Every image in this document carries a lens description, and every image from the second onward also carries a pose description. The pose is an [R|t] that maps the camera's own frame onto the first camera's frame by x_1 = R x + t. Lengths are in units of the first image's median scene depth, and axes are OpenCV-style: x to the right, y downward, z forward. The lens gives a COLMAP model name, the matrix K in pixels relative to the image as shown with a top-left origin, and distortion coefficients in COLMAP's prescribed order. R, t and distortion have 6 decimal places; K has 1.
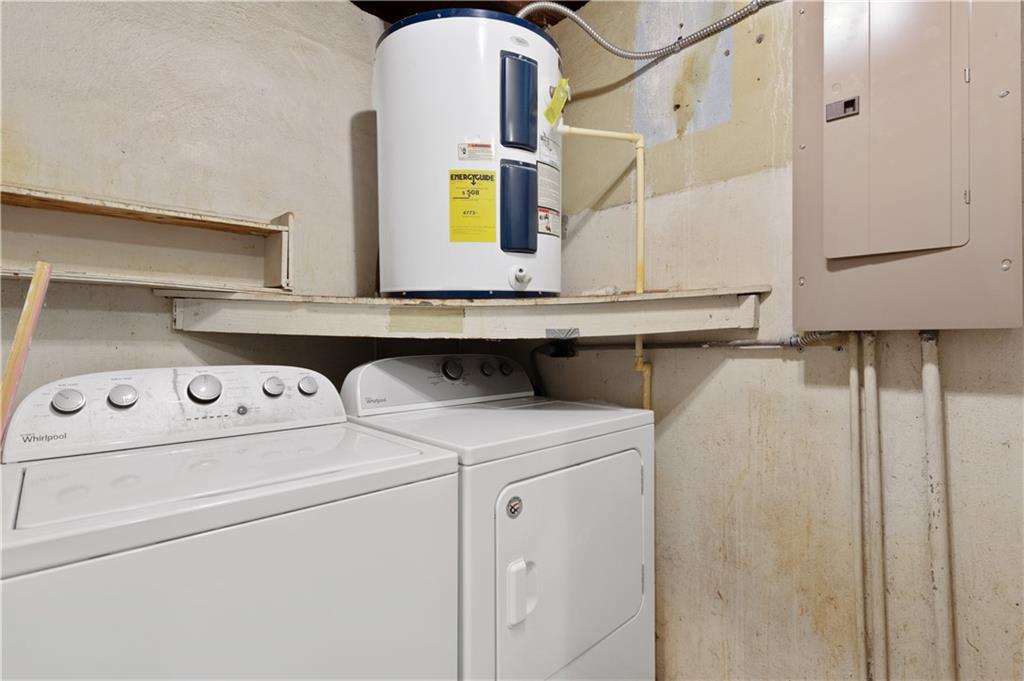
lens RADIAL K [[493.3, 0, 516.4], [0, 493.3, 335.4], [0, 0, 1]] dist [0.015043, -0.000348]
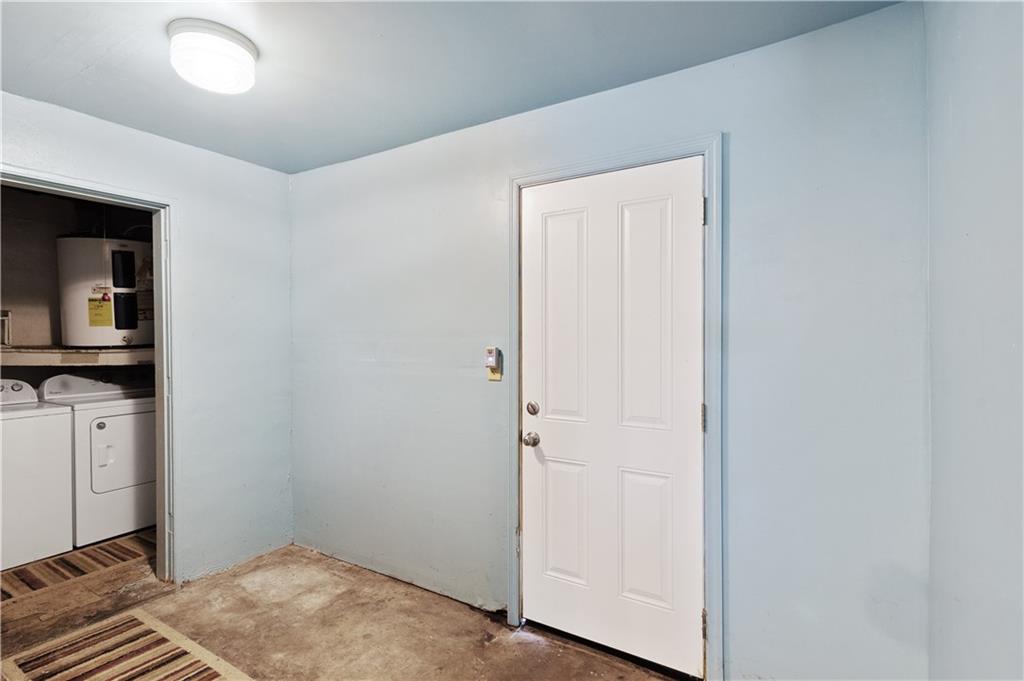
lens RADIAL K [[493.3, 0, 511.5], [0, 493.3, 339.9], [0, 0, 1]] dist [0.015043, -0.000348]
pose [[0.961156, -0.015185, 0.275586, 1.182714], [0.015420, 0.999880, 0.001315, -0.090673], [-0.275573, 0.002985, 0.961275, -1.935200]]
